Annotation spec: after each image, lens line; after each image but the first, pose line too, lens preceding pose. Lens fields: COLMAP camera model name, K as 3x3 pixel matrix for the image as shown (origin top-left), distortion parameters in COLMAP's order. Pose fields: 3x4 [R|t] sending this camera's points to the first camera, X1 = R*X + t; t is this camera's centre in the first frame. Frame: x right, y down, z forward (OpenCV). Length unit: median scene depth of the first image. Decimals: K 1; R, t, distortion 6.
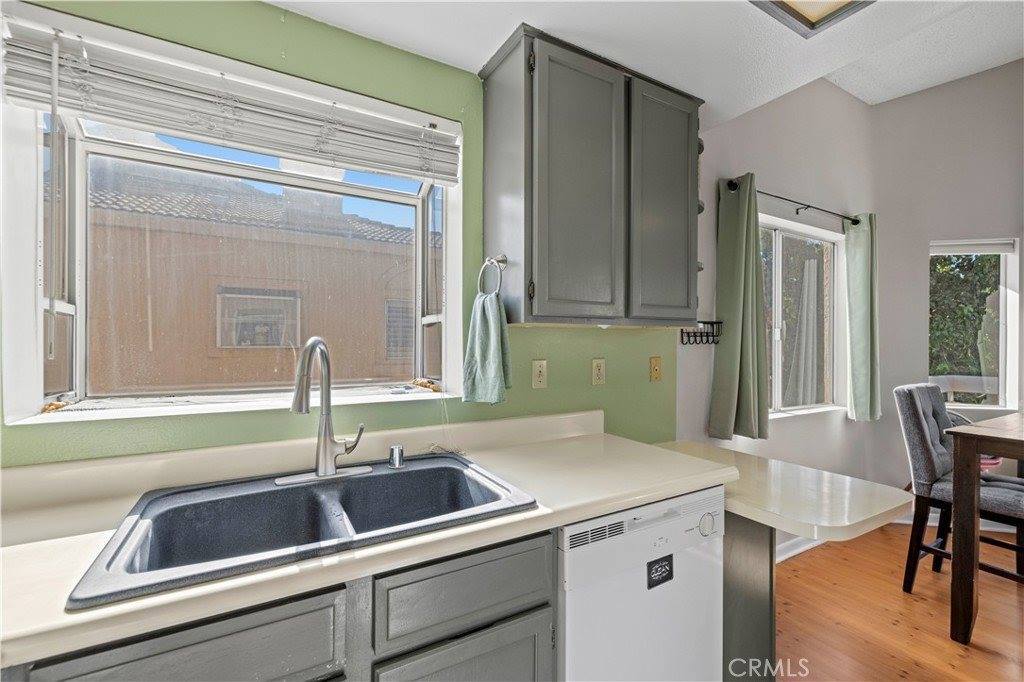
lens RADIAL K [[437.5, 0, 515.0], [0, 437.5, 338.6], [0, 0, 1]] dist [0.004997, -0.000193]
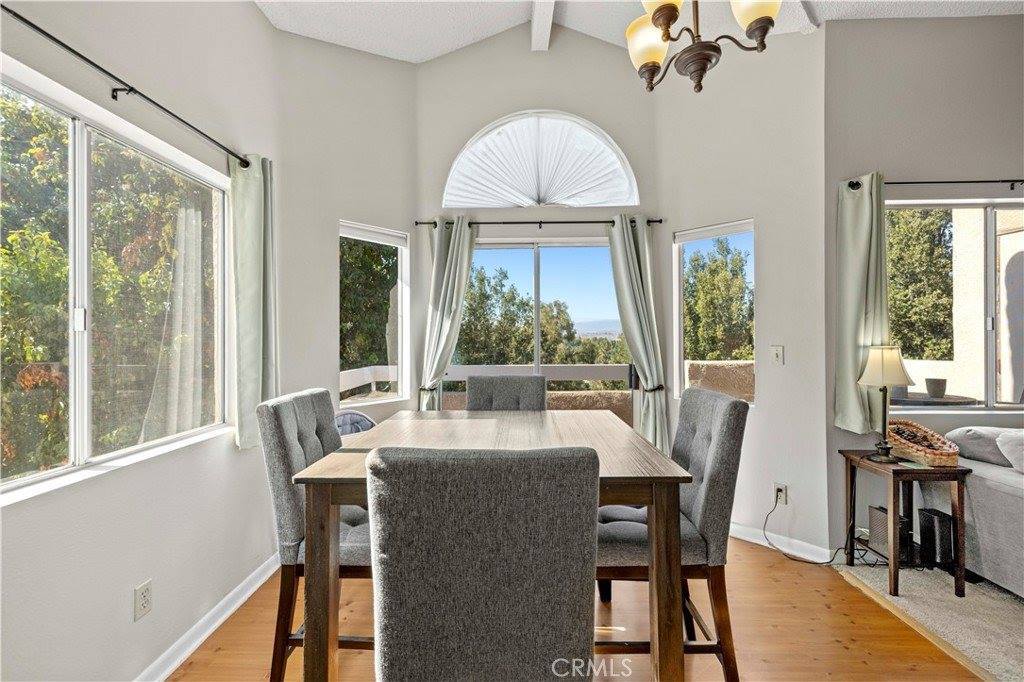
lens RADIAL K [[437.5, 0, 512.3], [0, 437.5, 335.0], [0, 0, 1]] dist [0.004997, -0.000193]
pose [[0.507263, -0.008867, 0.861746, 0.383057], [0.001490, 0.999955, 0.009412, 0.003544], [-0.861790, -0.003490, 0.507253, 0.270466]]
